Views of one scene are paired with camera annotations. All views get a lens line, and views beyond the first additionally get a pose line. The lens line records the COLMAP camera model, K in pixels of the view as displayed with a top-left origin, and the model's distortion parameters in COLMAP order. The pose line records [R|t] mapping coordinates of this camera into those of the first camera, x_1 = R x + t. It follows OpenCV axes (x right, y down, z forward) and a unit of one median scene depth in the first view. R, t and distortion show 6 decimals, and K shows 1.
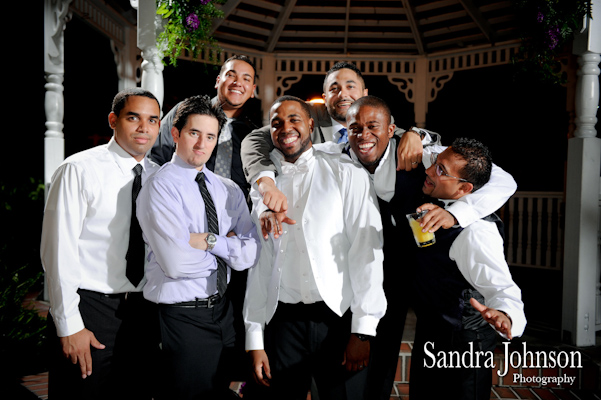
lens RADIAL K [[685.4, 0, 301.4], [0, 685.4, 200.9], [0, 0, 1]] dist [0.117246, 0.000000]
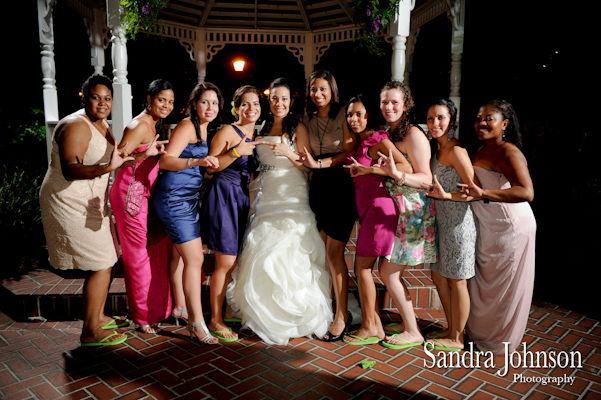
lens RADIAL K [[515.7, 0, 299.8], [0, 515.7, 199.3], [0, 0, 1]] dist [0.008764, 0.002913]
pose [[0.991649, -0.028342, 0.125812, 0.012528], [0.013570, 0.993068, 0.116754, 0.012460], [-0.128249, -0.114072, 0.985160, -0.108148]]
